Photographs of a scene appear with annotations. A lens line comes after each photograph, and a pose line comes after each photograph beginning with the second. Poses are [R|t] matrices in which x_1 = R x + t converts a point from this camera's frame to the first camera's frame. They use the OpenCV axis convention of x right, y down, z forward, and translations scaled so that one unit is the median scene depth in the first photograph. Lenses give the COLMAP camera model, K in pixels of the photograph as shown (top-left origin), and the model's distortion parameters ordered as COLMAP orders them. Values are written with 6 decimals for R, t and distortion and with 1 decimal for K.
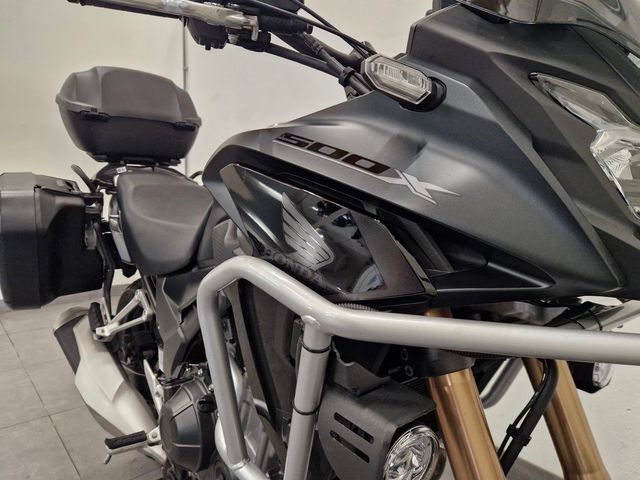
lens RADIAL K [[428.3, 0, 318.8], [0, 428.3, 236.0], [0, 0, 1]] dist [0.059050, -0.038840]
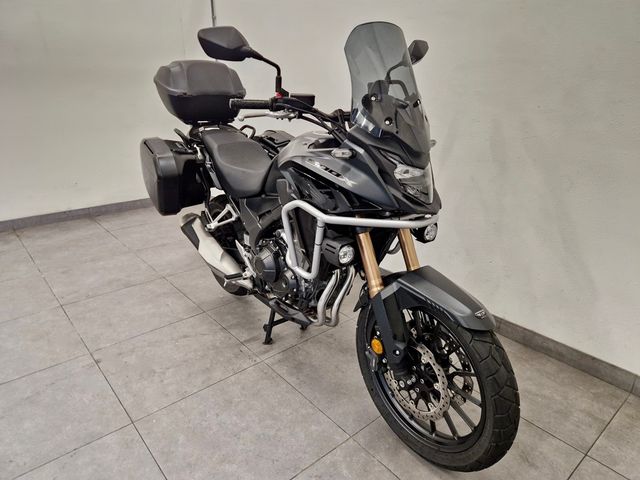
lens RADIAL K [[428.3, 0, 318.8], [0, 428.3, 236.0], [0, 0, 1]] dist [0.059050, -0.038840]
pose [[0.999504, -0.016418, -0.026875, 0.029622], [0.022171, 0.972887, 0.230214, -0.204825], [0.022366, -0.230696, 0.972769, -1.051884]]
